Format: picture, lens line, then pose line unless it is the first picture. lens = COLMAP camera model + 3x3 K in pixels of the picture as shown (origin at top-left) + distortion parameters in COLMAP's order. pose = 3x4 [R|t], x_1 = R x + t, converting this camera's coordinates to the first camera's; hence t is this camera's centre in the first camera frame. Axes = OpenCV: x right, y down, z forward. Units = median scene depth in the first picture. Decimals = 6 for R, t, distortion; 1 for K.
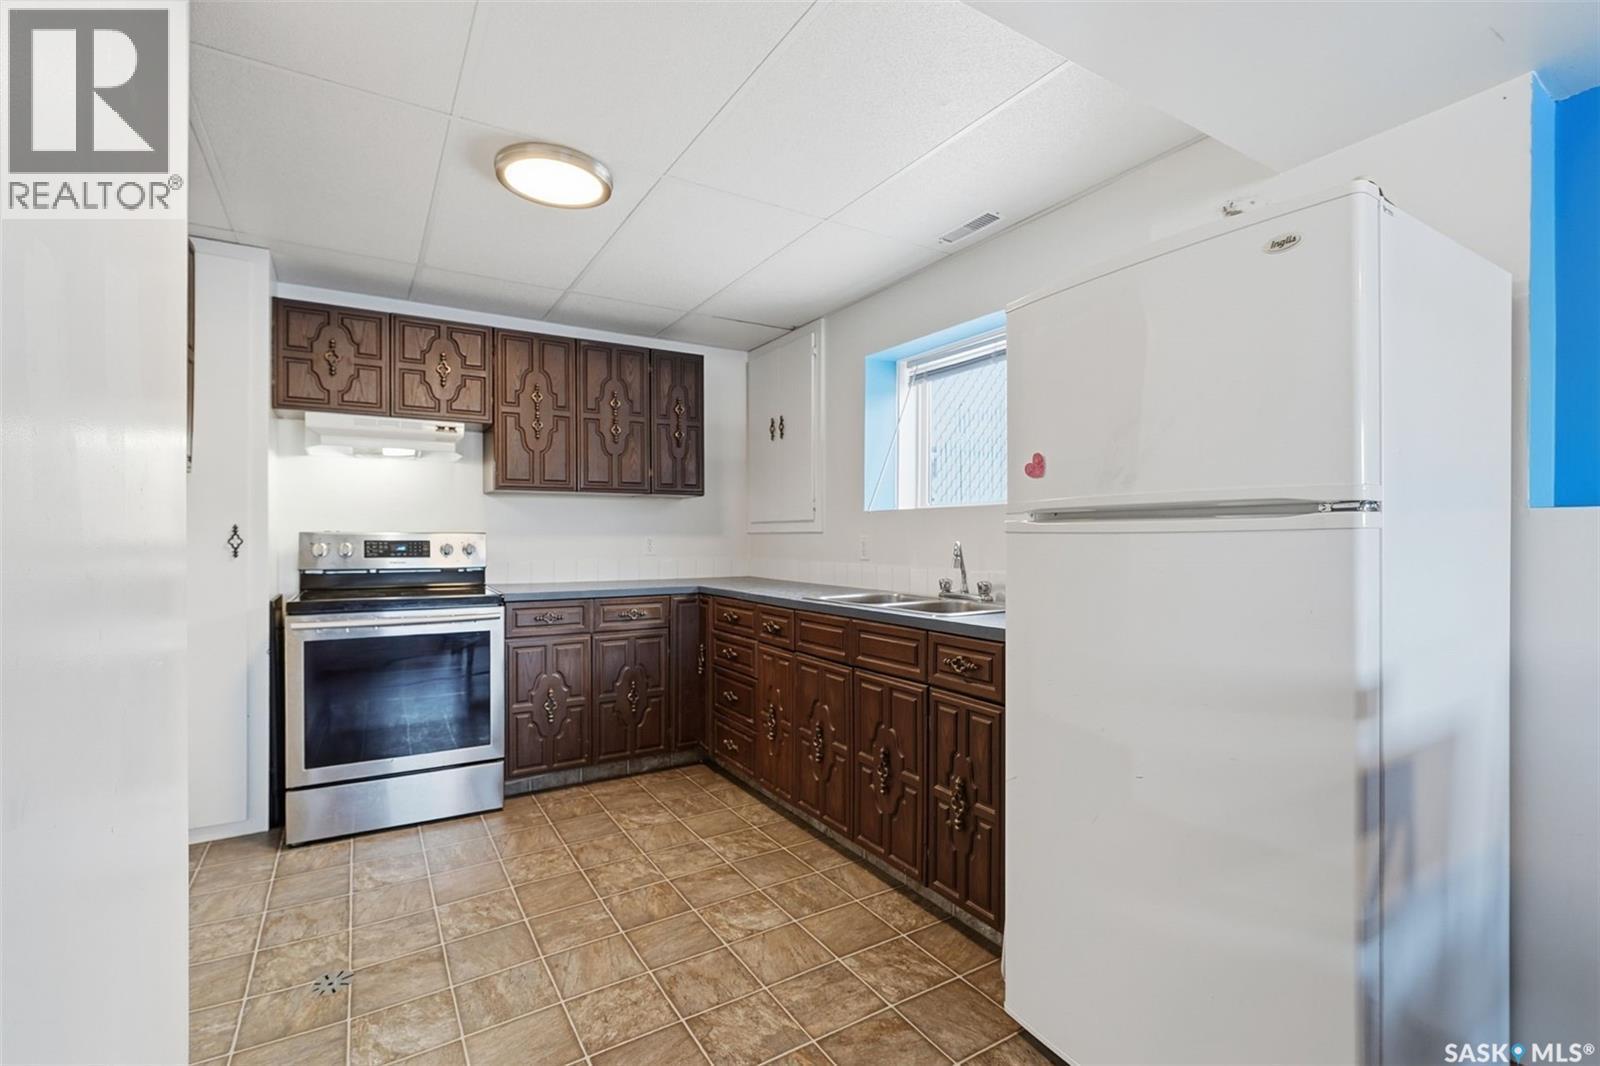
lens RADIAL K [[729.5, 0, 791.3], [0, 729.5, 533.4], [0, 0, 1]] dist [0.017212, 0.000327]
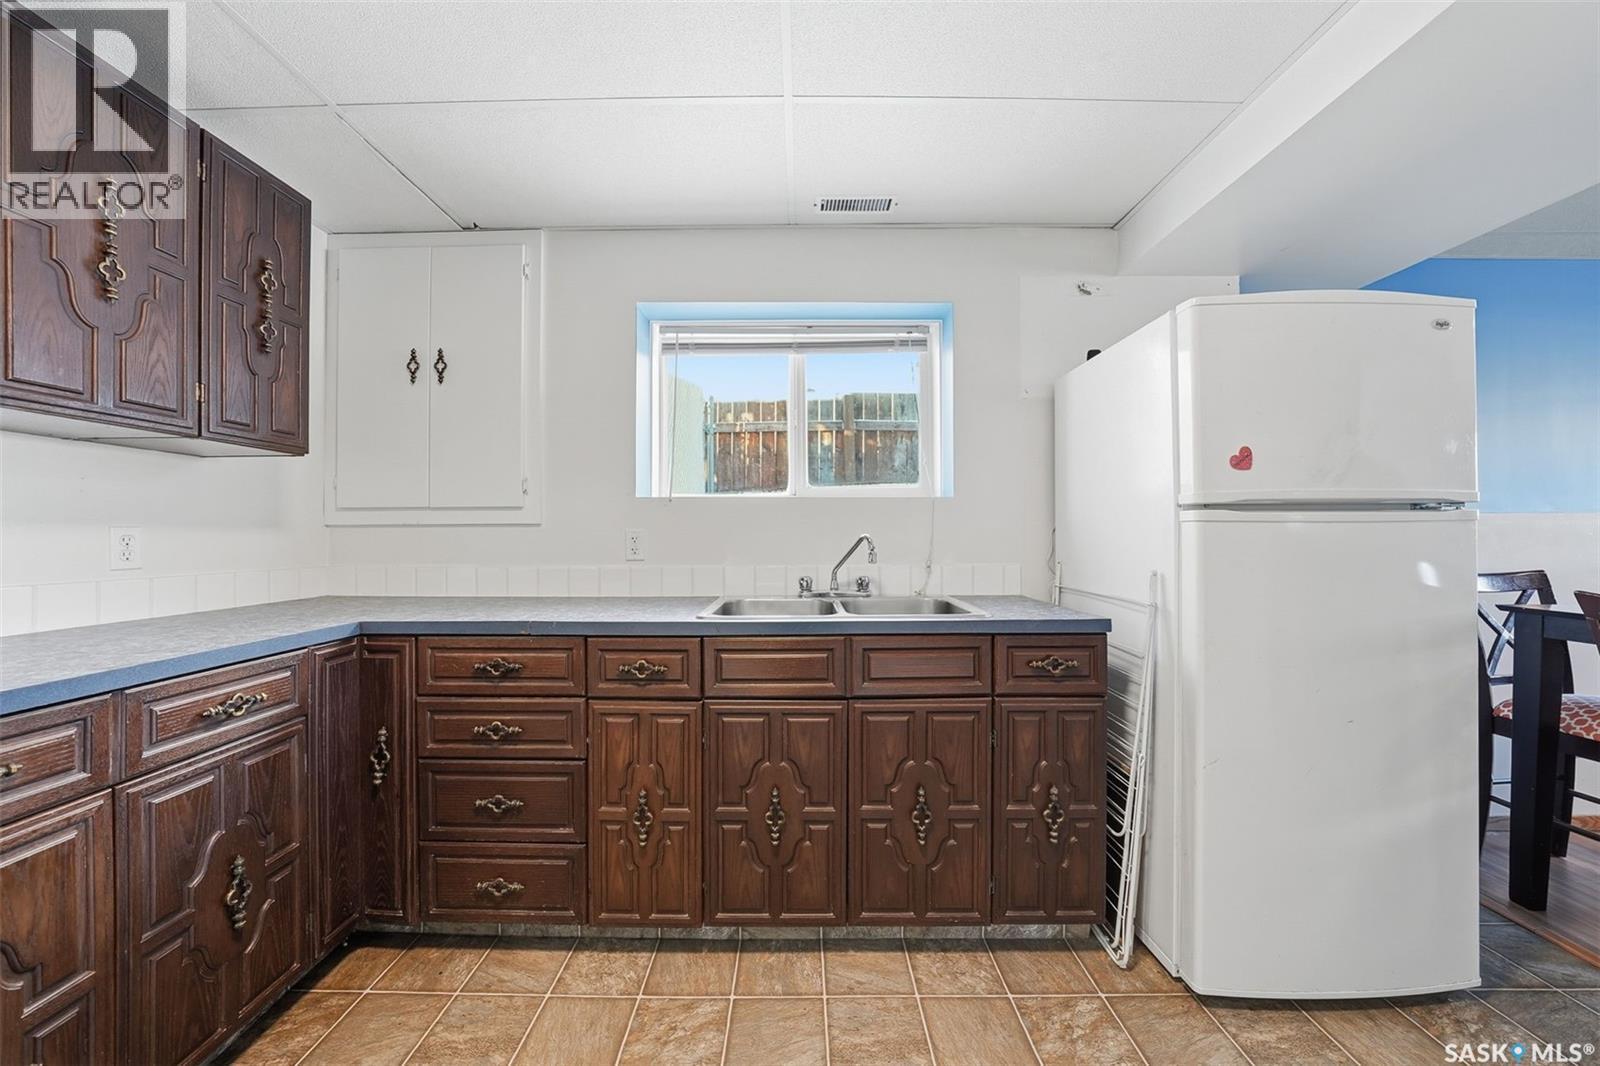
lens RADIAL K [[555.3, 0, 798.1], [0, 555.3, 527.5], [0, 0, 1]] dist [-0.021680, 0.000952]
pose [[0.516407, 0.006697, 0.856317, -0.333887], [-0.000267, 0.999971, -0.007659, 0.006587], [-0.856343, 0.003726, 0.516394, 0.569636]]
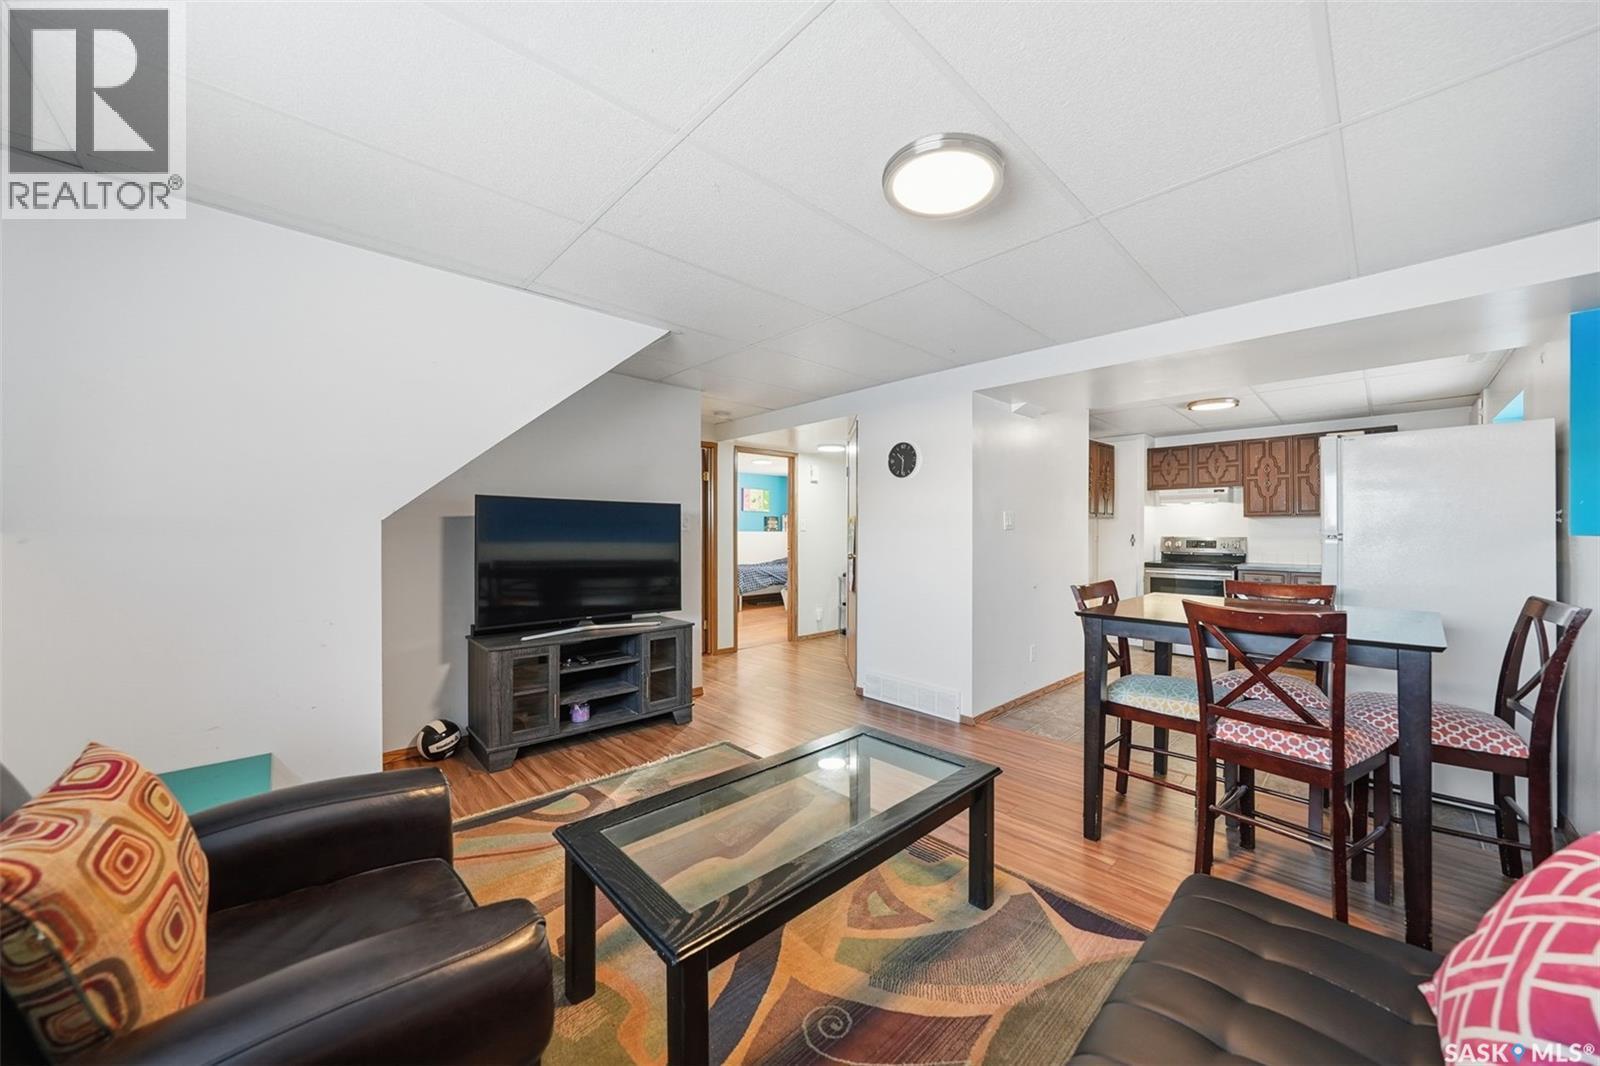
lens RADIAL K [[555.3, 0, 797.0], [0, 555.3, 533.8], [0, 0, 1]] dist [-0.021680, 0.000952]
pose [[0.213210, 0.001826, -0.977005, 0.885901], [-0.001269, 0.999998, 0.001592, -0.012577], [0.977006, 0.000901, 0.213212, -0.609096]]
